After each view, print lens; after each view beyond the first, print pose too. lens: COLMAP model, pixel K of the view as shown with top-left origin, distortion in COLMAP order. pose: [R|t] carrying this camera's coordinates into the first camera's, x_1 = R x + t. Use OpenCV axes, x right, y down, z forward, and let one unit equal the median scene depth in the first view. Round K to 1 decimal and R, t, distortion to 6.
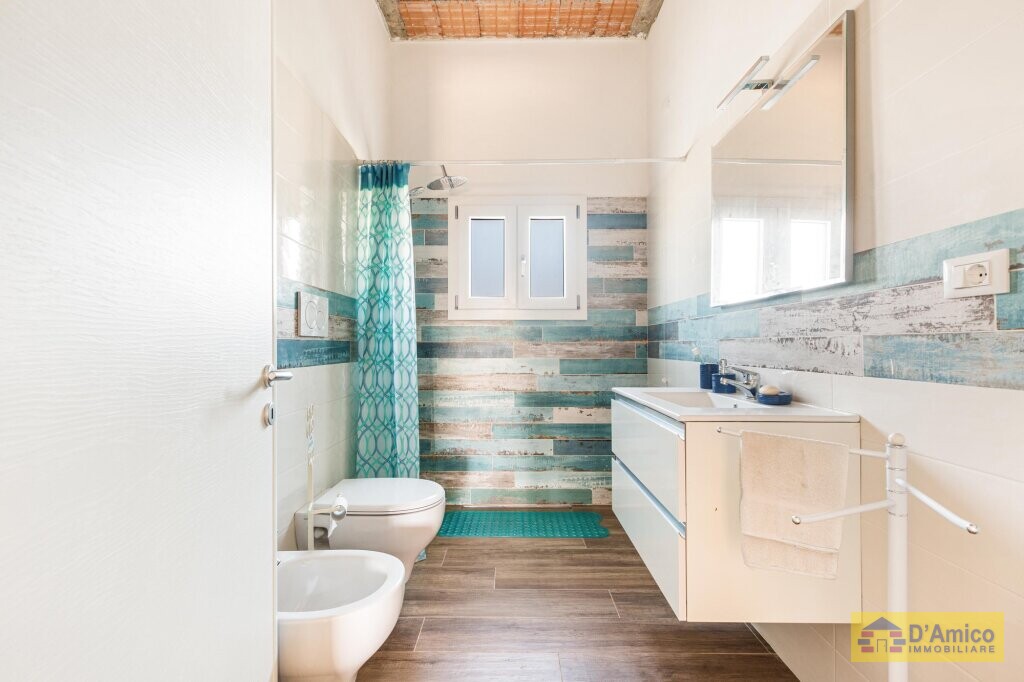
lens RADIAL K [[450.9, 0, 512.8], [0, 450.9, 338.5], [0, 0, 1]] dist [0.000341, -0.000192]
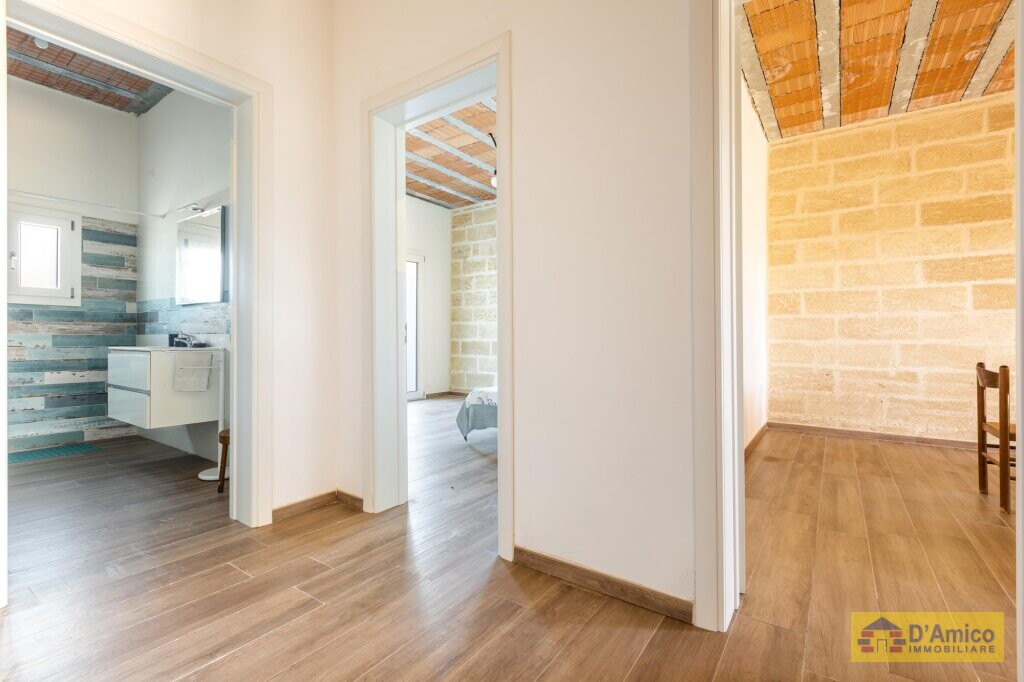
lens RADIAL K [[450.9, 0, 512.8], [0, 450.9, 338.5], [0, 0, 1]] dist [0.000341, -0.000192]
pose [[0.559819, 0.005389, 0.828597, -0.232492], [-0.016435, 0.999854, 0.004602, 0.027936], [-0.828452, -0.016194, 0.559826, -0.842254]]
